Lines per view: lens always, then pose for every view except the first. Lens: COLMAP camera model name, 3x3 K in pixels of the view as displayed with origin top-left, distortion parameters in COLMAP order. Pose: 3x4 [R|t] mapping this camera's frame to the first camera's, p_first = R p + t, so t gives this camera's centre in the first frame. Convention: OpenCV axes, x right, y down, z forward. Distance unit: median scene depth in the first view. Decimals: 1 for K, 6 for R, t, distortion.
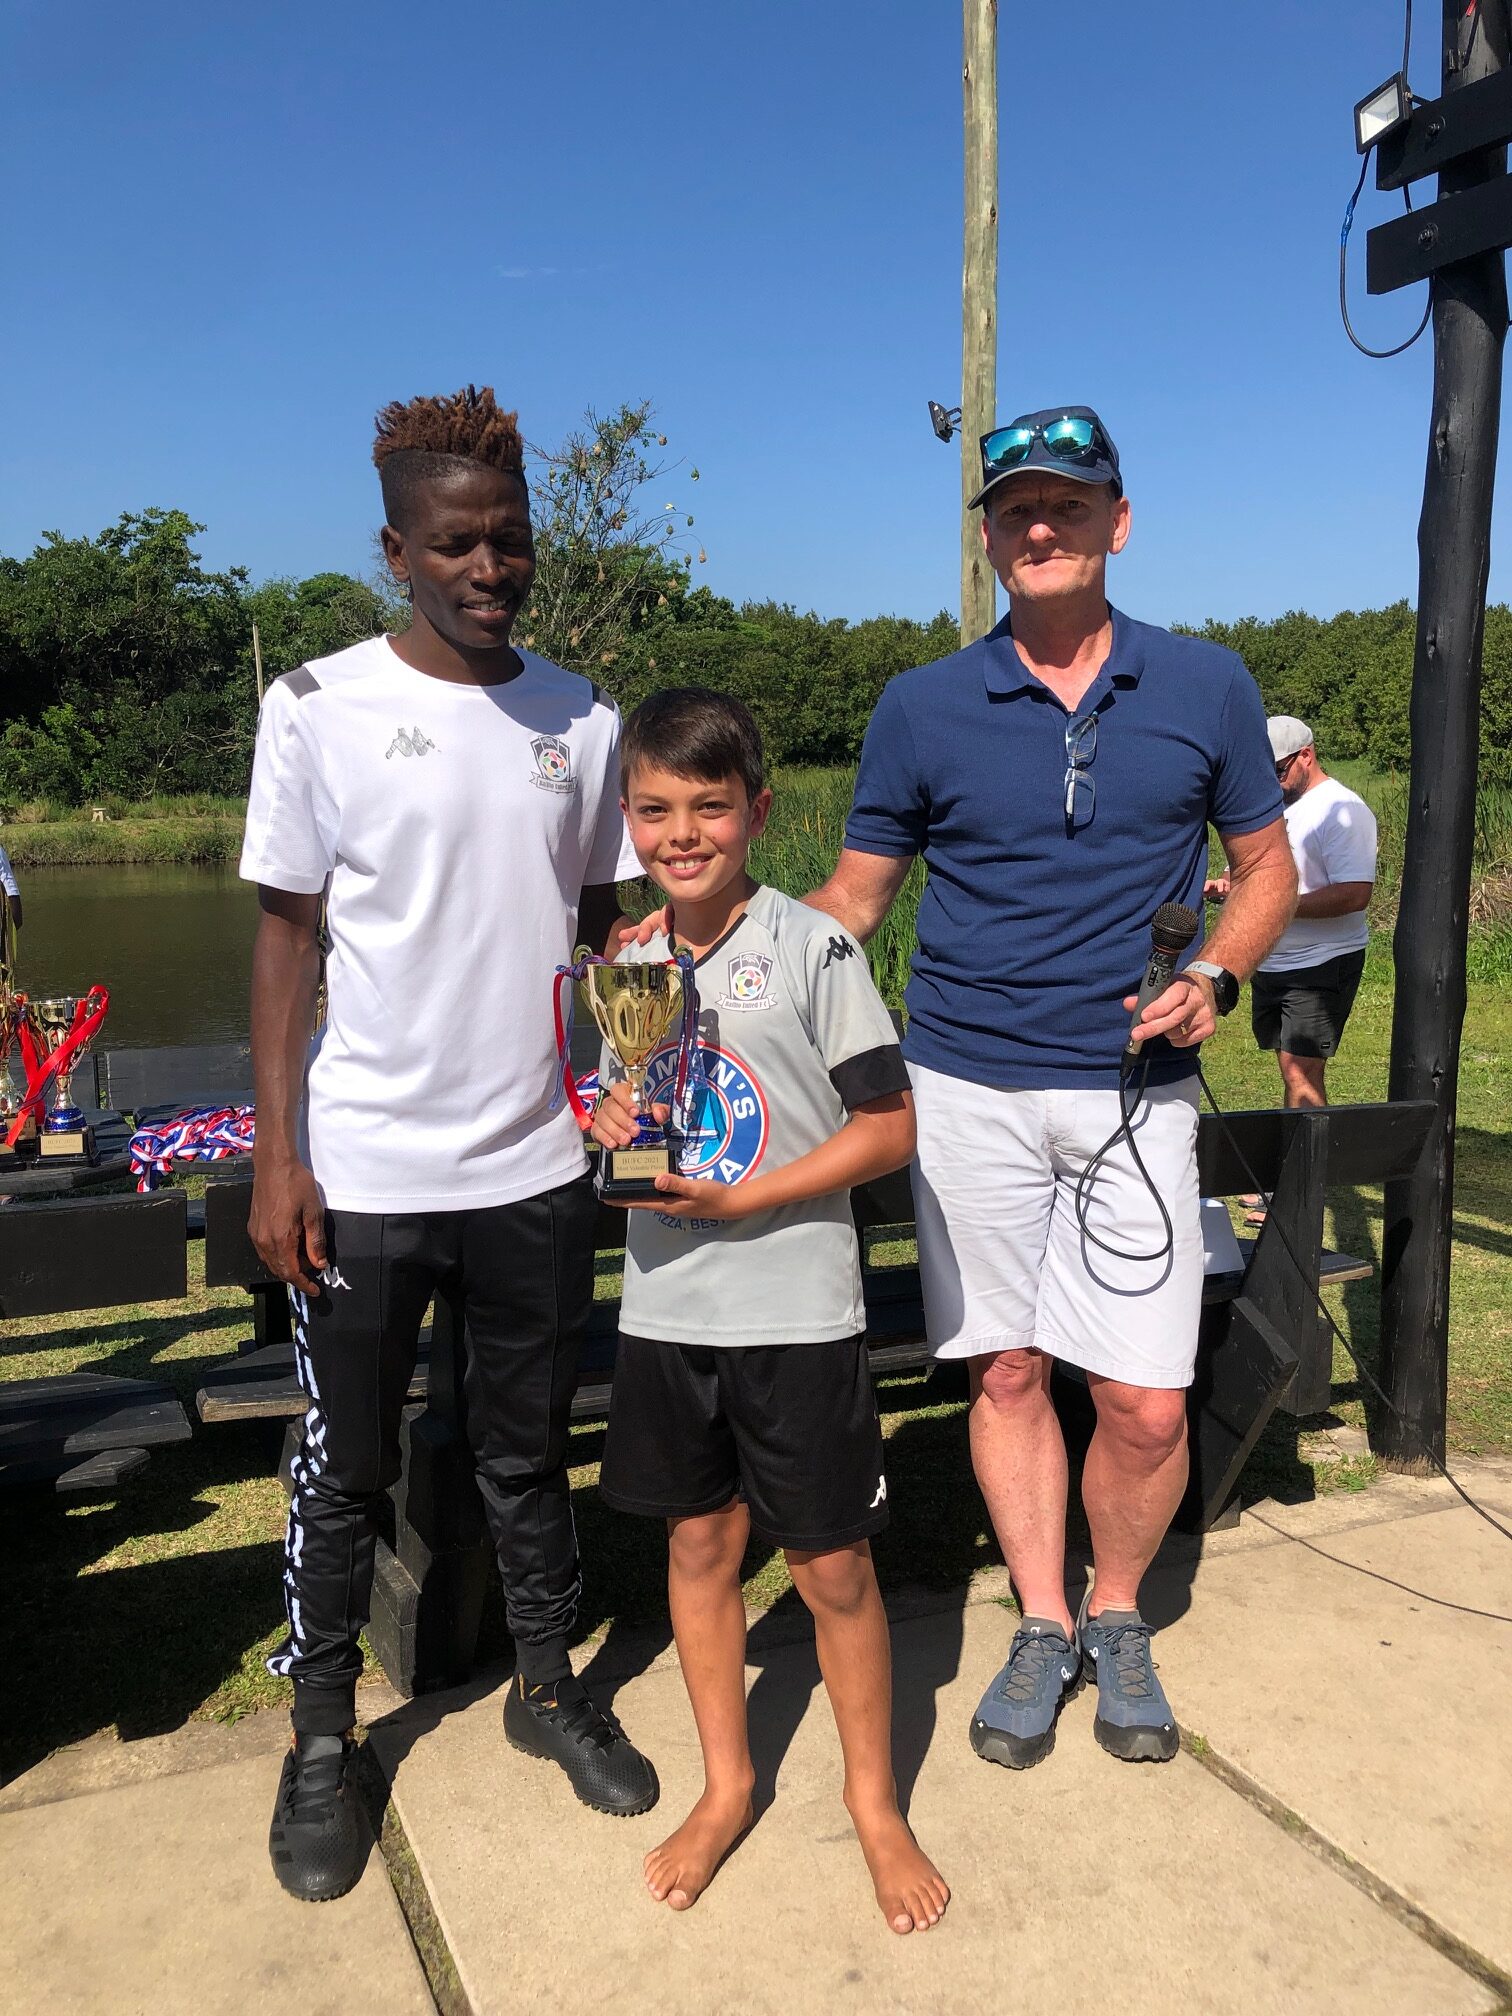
lens RADIAL K [[1654.6, 0, 744.5], [0, 1654.6, 992.0], [0, 0, 1]] dist [0.018638, -0.009094]
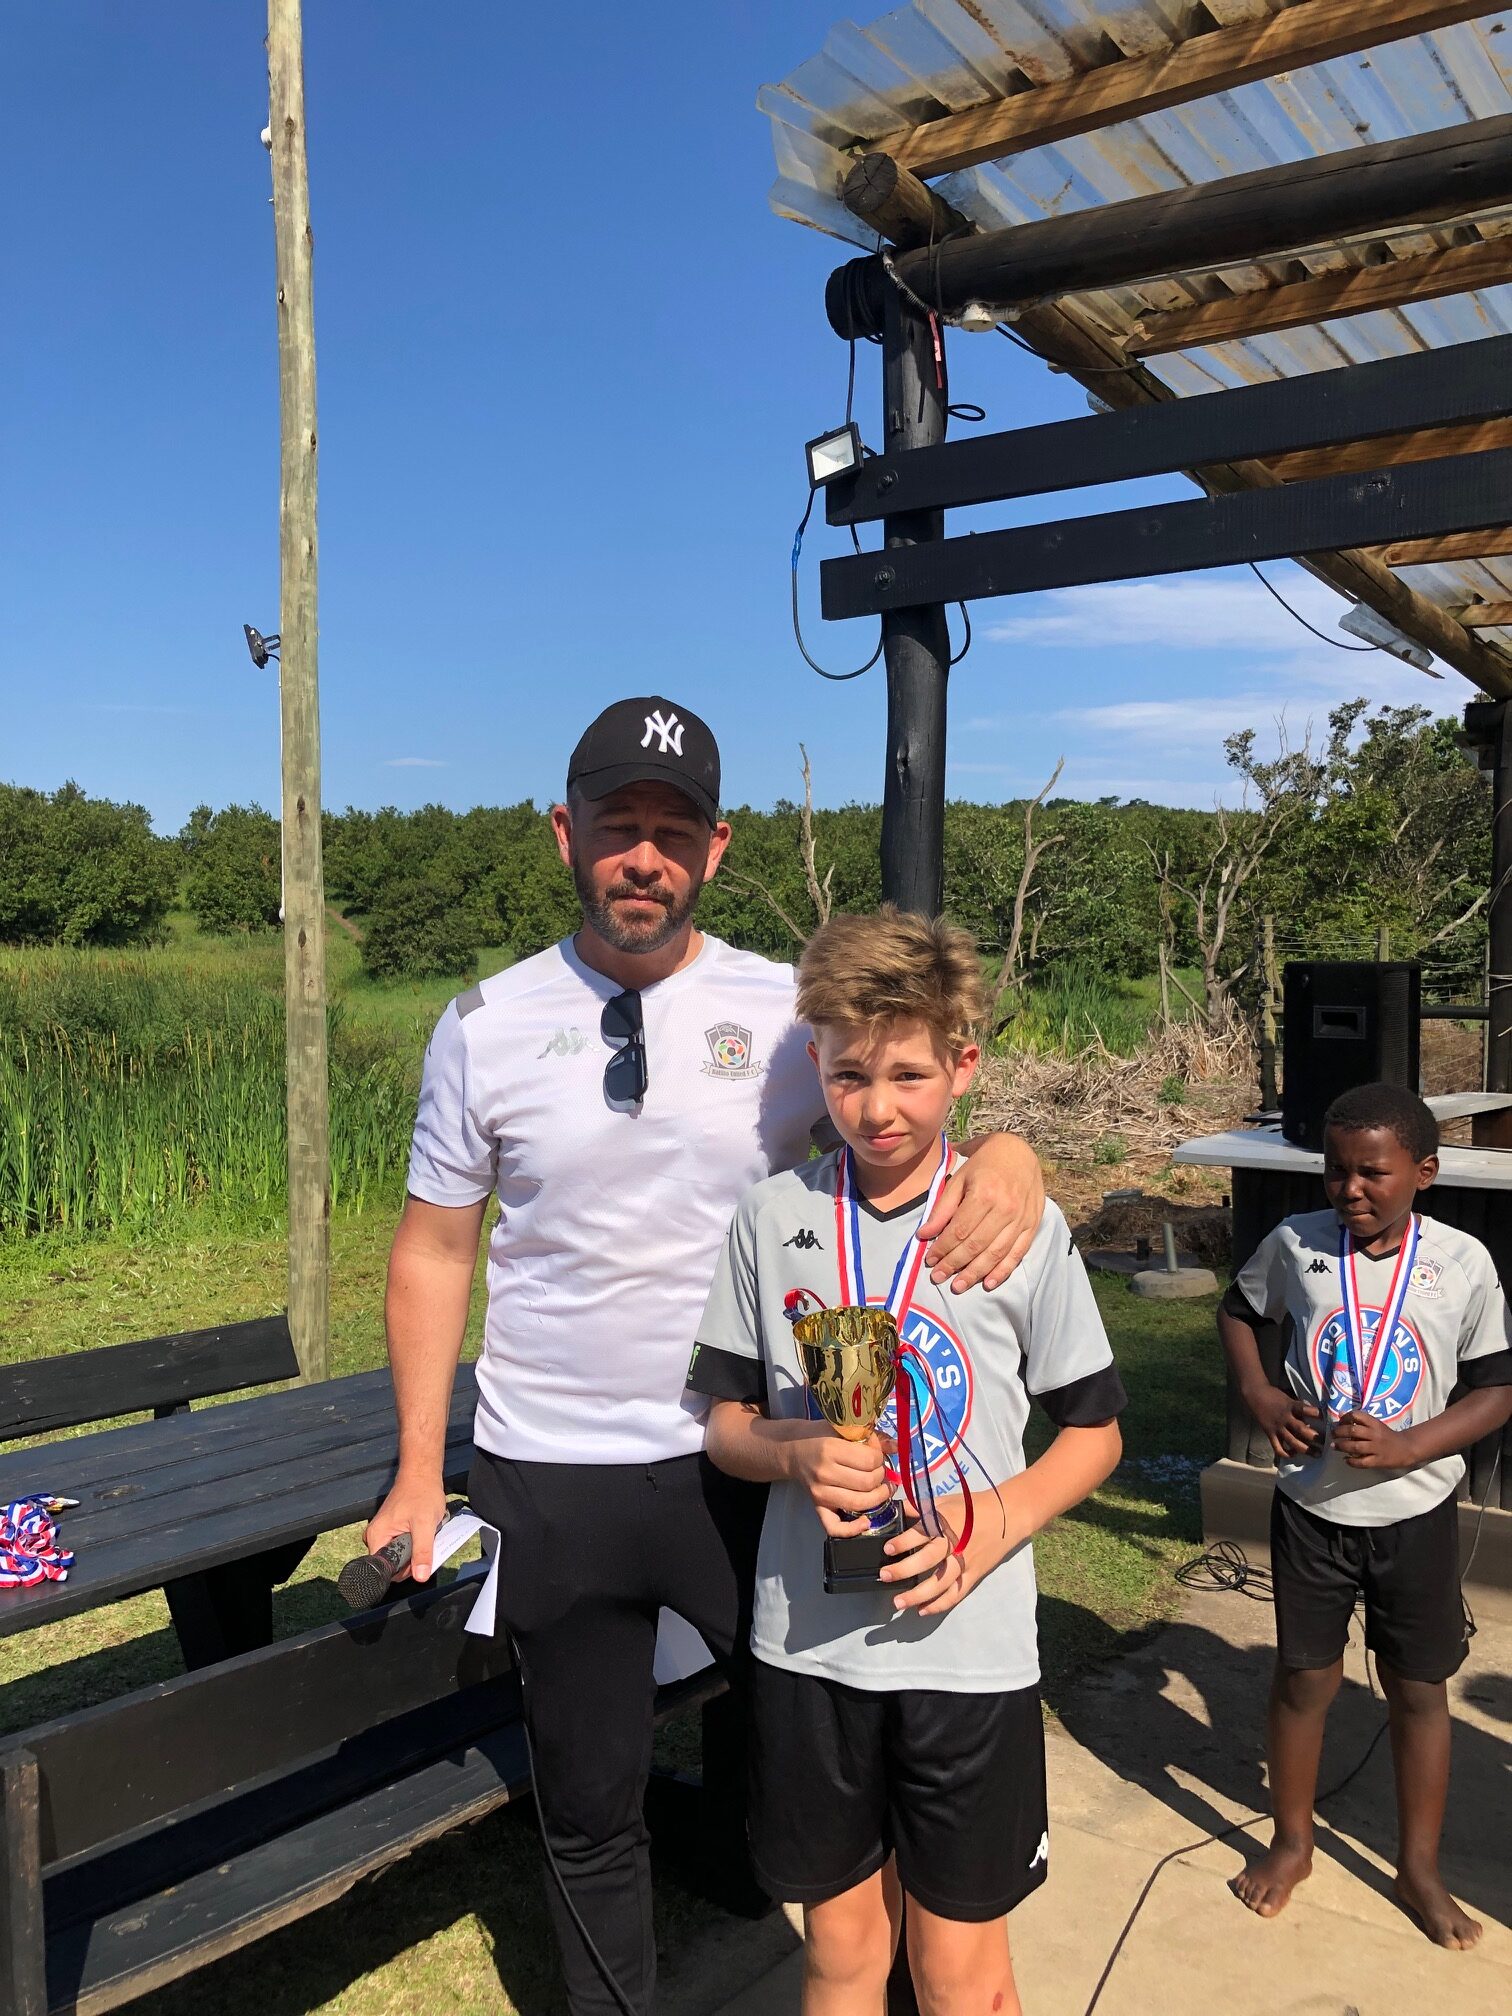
lens RADIAL K [[1654.6, 0, 772.9], [0, 1654.6, 1002.2], [0, 0, 1]] dist [0.018638, -0.009094]
pose [[0.866605, -0.003534, 0.498983, -0.175254], [0.053888, 0.994789, -0.086545, -0.095410], [-0.496077, 0.101889, 0.862279, 0.149340]]
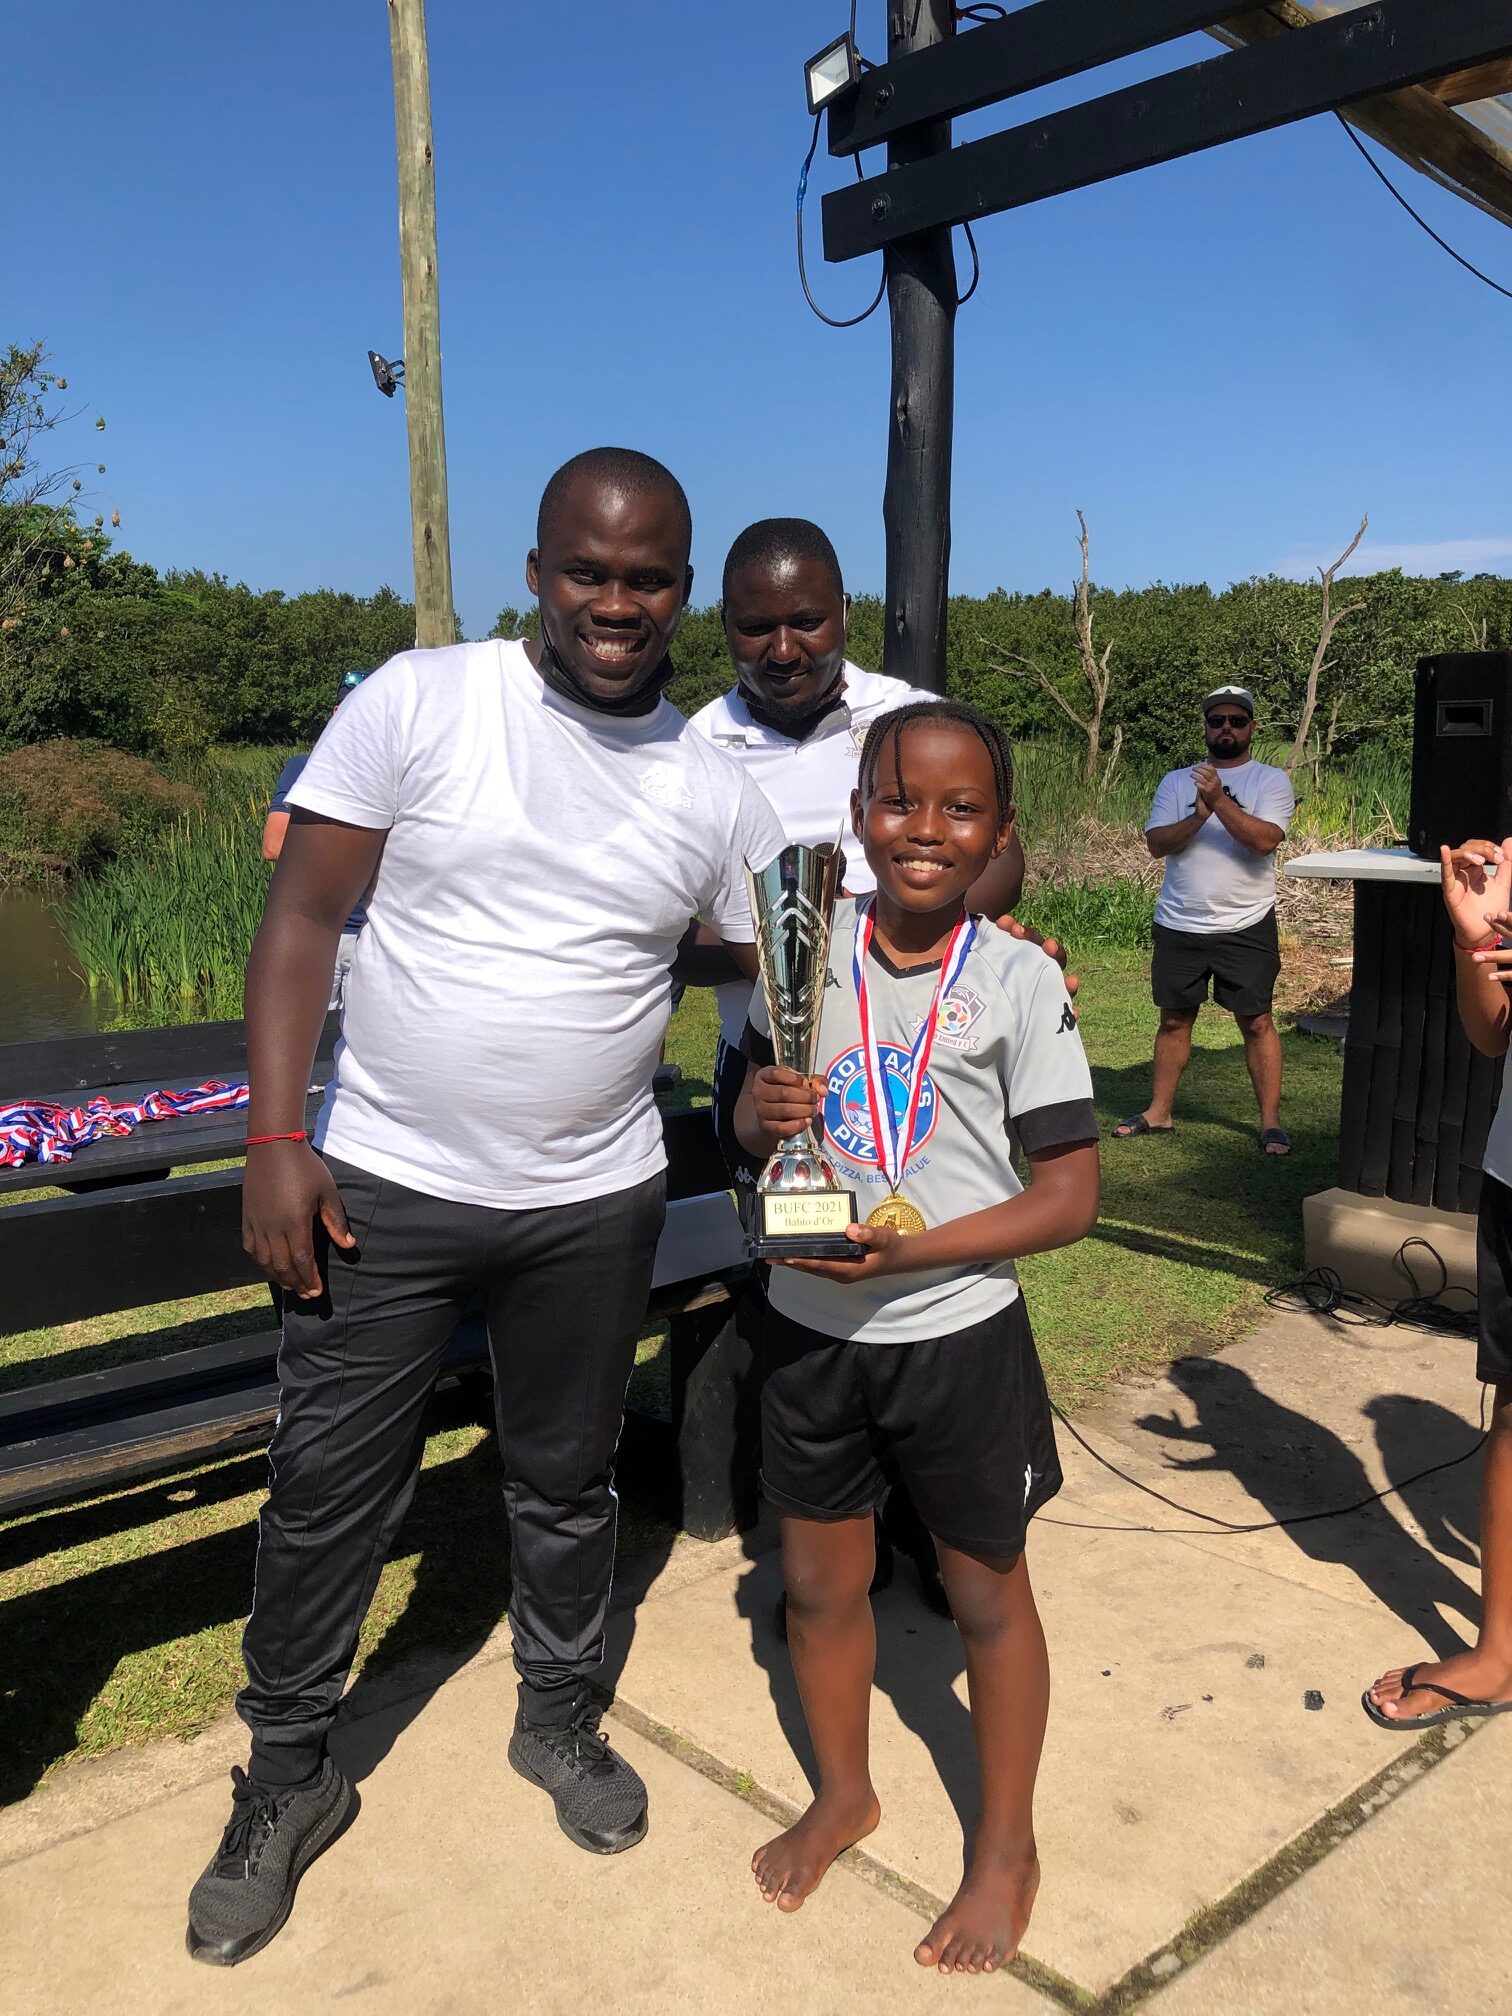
lens RADIAL K [[1654.6, 0, 752.8], [0, 1654.6, 998.8], [0, 0, 1]] dist [0.018638, -0.009094]
pose [[0.945983, -0.047228, 0.320758, -0.001583], [0.042257, 0.998855, 0.022448, -0.007757], [-0.321451, -0.007681, 0.946895, 0.082656]]
